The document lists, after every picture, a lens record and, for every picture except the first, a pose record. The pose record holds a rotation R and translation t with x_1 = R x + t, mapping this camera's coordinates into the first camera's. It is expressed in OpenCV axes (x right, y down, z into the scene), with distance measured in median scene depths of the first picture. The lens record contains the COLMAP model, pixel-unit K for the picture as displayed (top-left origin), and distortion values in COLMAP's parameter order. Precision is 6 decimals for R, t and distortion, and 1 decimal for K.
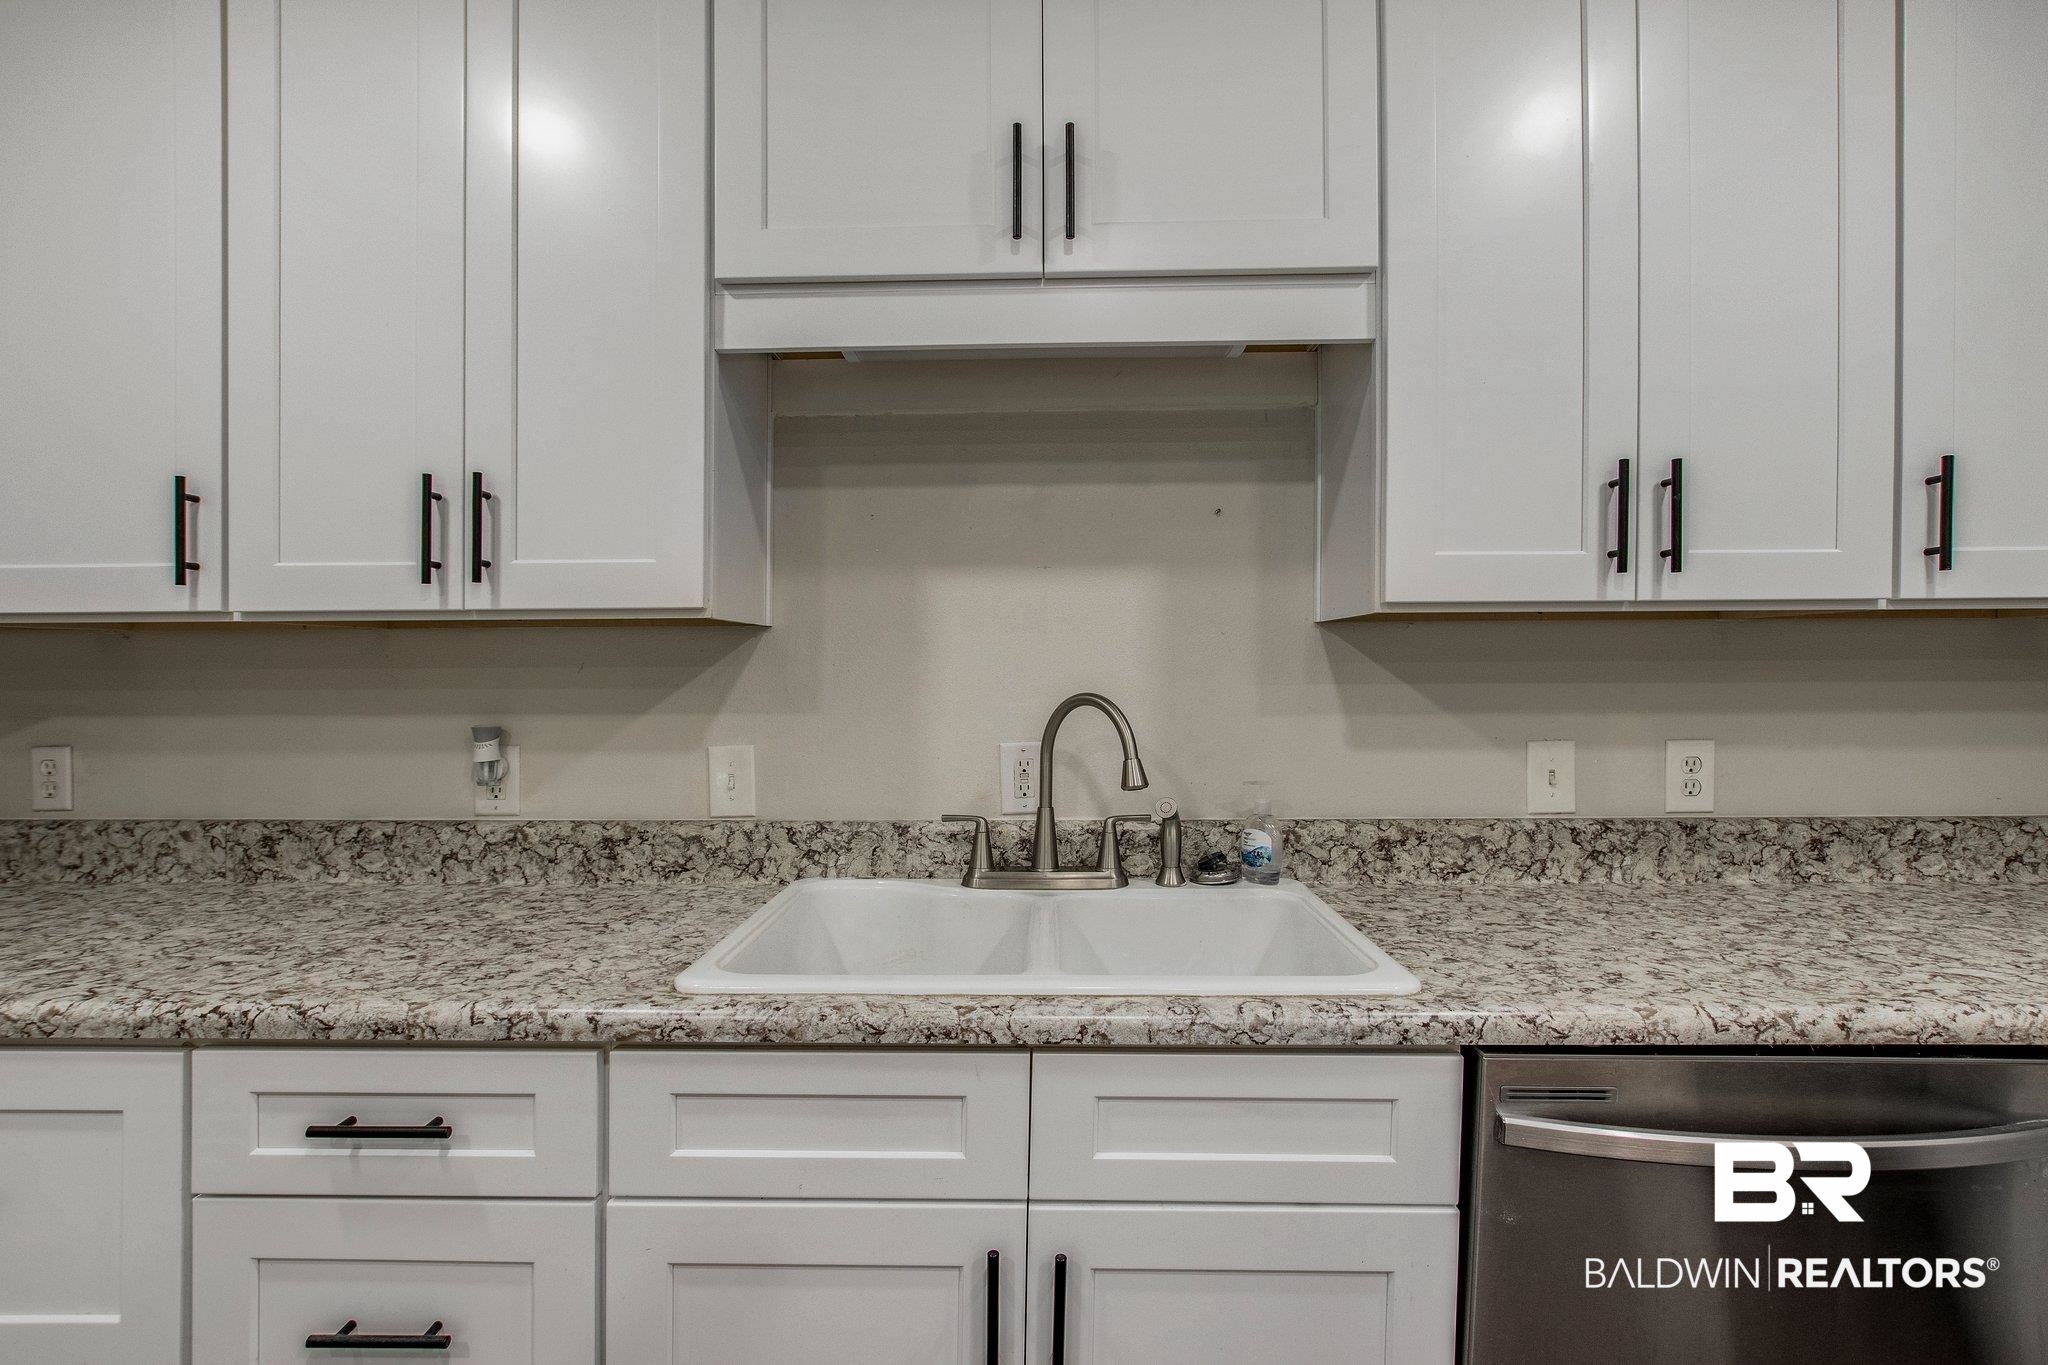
lens RADIAL K [[963.7, 0, 1024.2], [0, 963.7, 676.5], [0, 0, 1]] dist [0.002266, -0.001639]
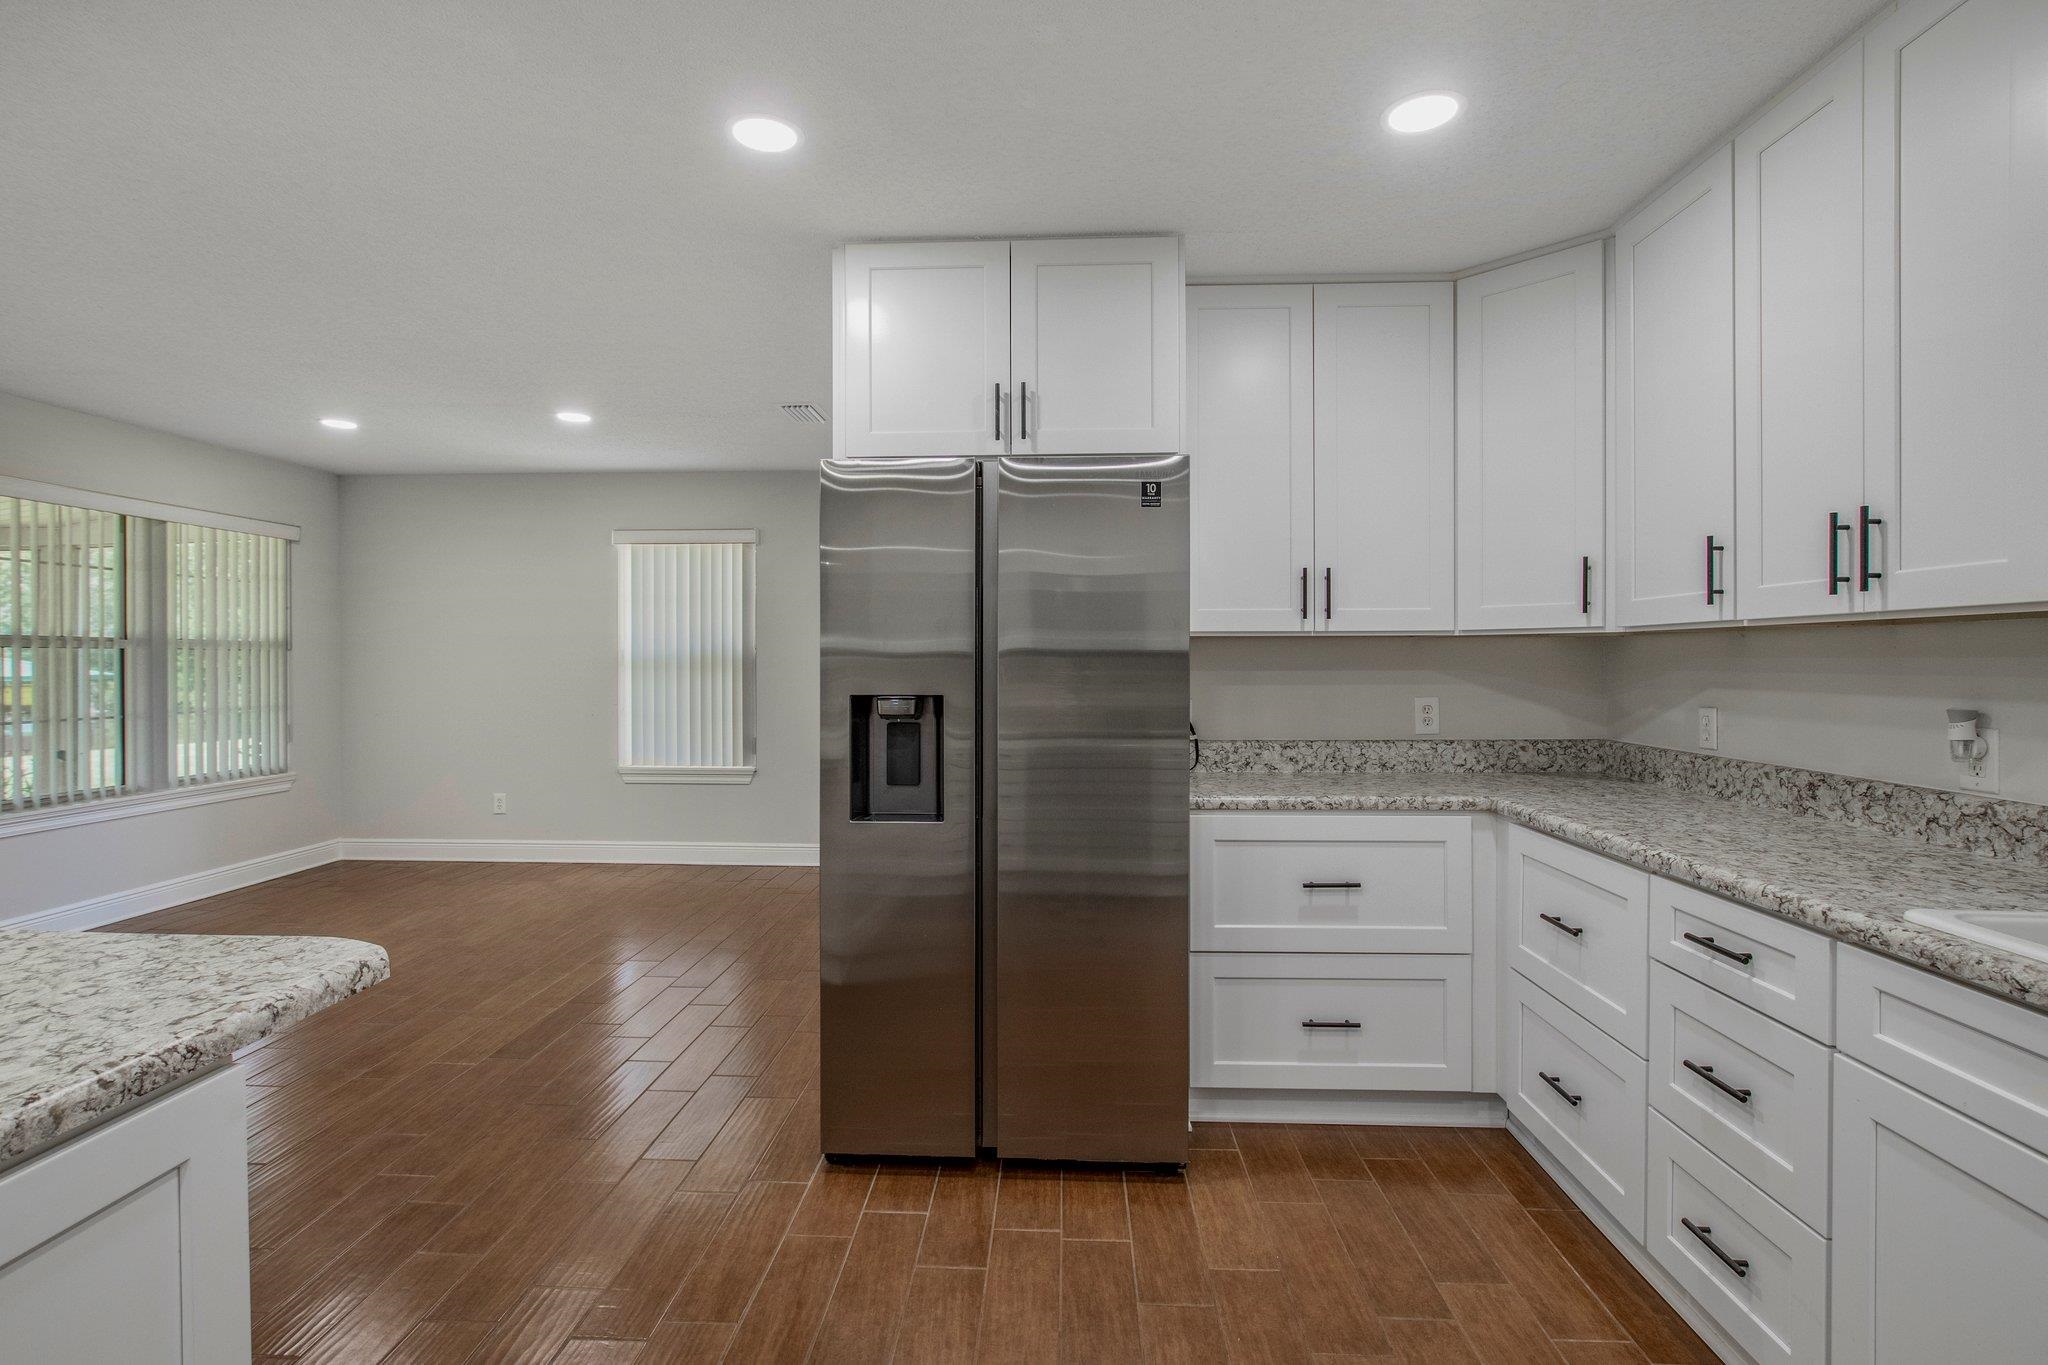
lens RADIAL K [[963.7, 0, 1026.7], [0, 963.7, 682.7], [0, 0, 1]] dist [0.002266, -0.001639]
pose [[-0.013684, 0.028489, -0.999500, 0.578099], [-0.010615, 0.999534, 0.028635, -0.000143], [0.999850, 0.011001, -0.013375, -0.076458]]
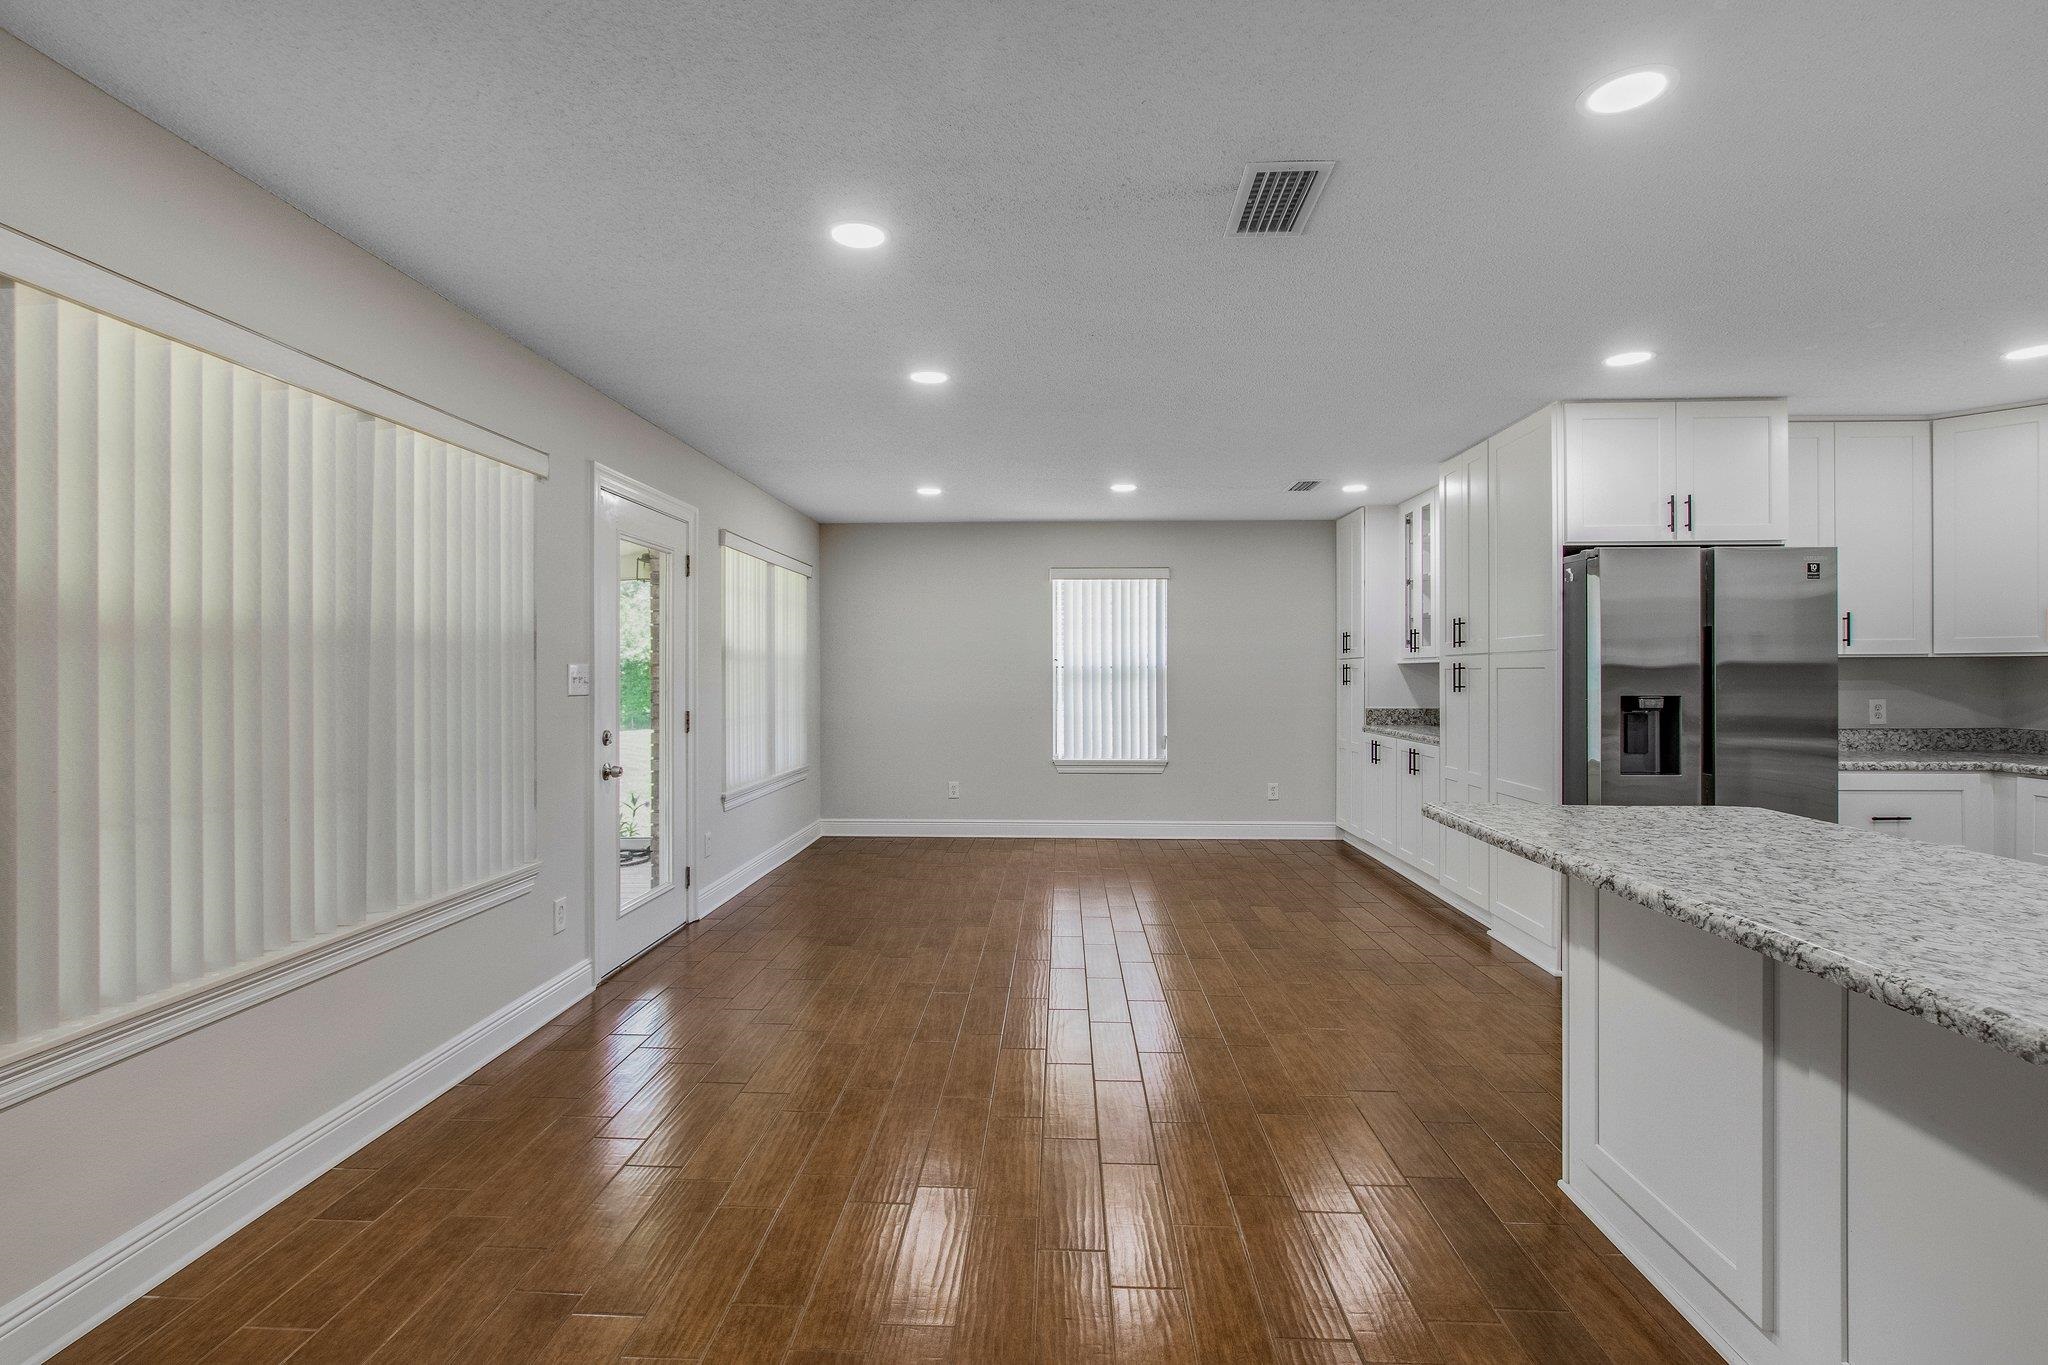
lens RADIAL K [[963.7, 0, 1025.1], [0, 963.7, 685.4], [0, 0, 1]] dist [0.002266, -0.001639]
pose [[-0.006535, 0.020383, -0.999771, 1.459778], [-0.008685, 0.999753, 0.020439, 0.001206], [0.999941, 0.008817, -0.006356, -1.786356]]
